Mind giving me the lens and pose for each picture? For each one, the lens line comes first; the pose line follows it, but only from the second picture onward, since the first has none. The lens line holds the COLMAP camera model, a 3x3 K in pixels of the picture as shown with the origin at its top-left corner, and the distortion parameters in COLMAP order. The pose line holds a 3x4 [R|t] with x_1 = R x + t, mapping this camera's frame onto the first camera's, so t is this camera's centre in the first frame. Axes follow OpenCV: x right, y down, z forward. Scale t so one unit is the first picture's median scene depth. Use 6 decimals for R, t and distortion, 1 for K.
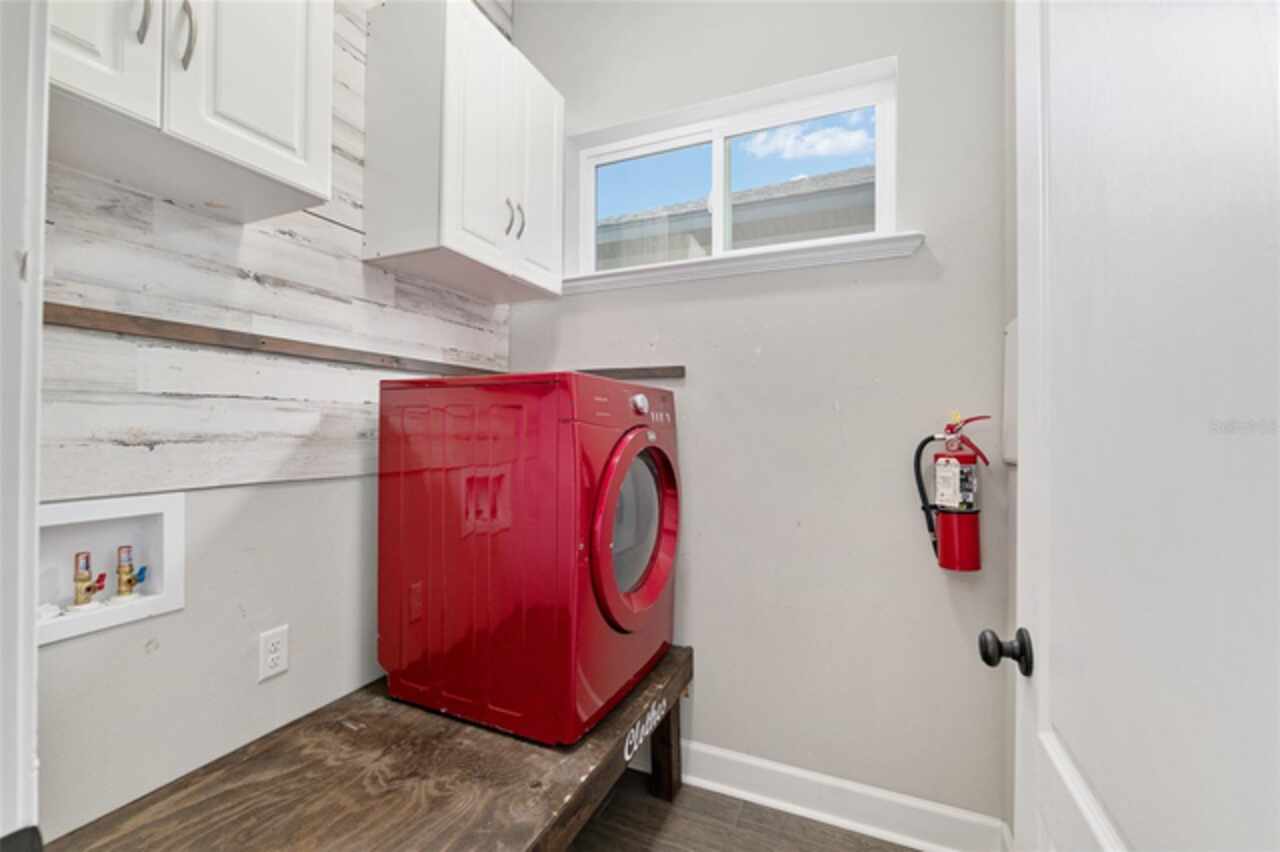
lens RADIAL K [[528.5, 0, 640.5], [0, 528.5, 424.2], [0, 0, 1]] dist [-0.001699, -0.000050]
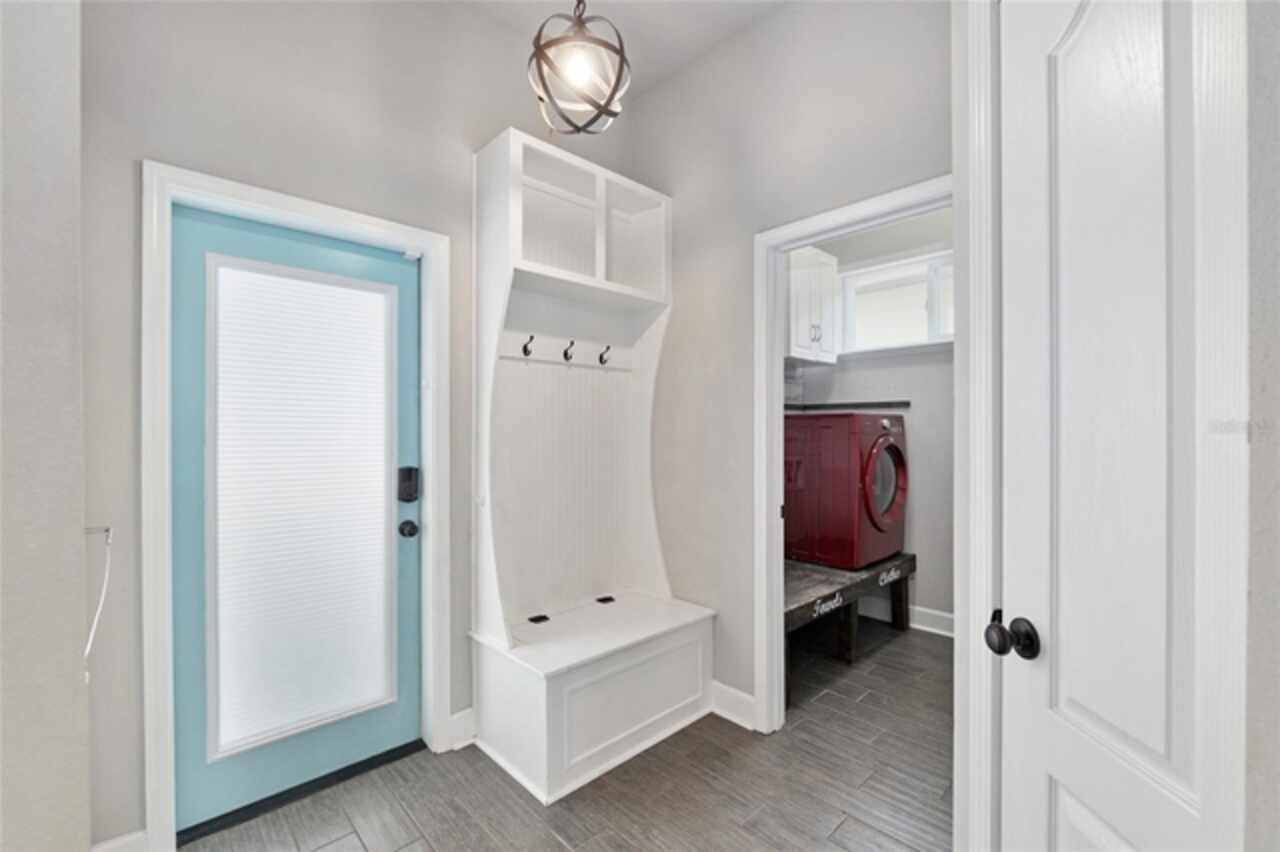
lens RADIAL K [[528.5, 0, 640.6], [0, 528.5, 429.8], [0, 0, 1]] dist [-0.001699, -0.000050]
pose [[0.921952, -0.002695, -0.387296, -0.080312], [0.002466, 0.999996, -0.001088, -0.015563], [0.387297, 0.000048, 0.921955, -1.213364]]
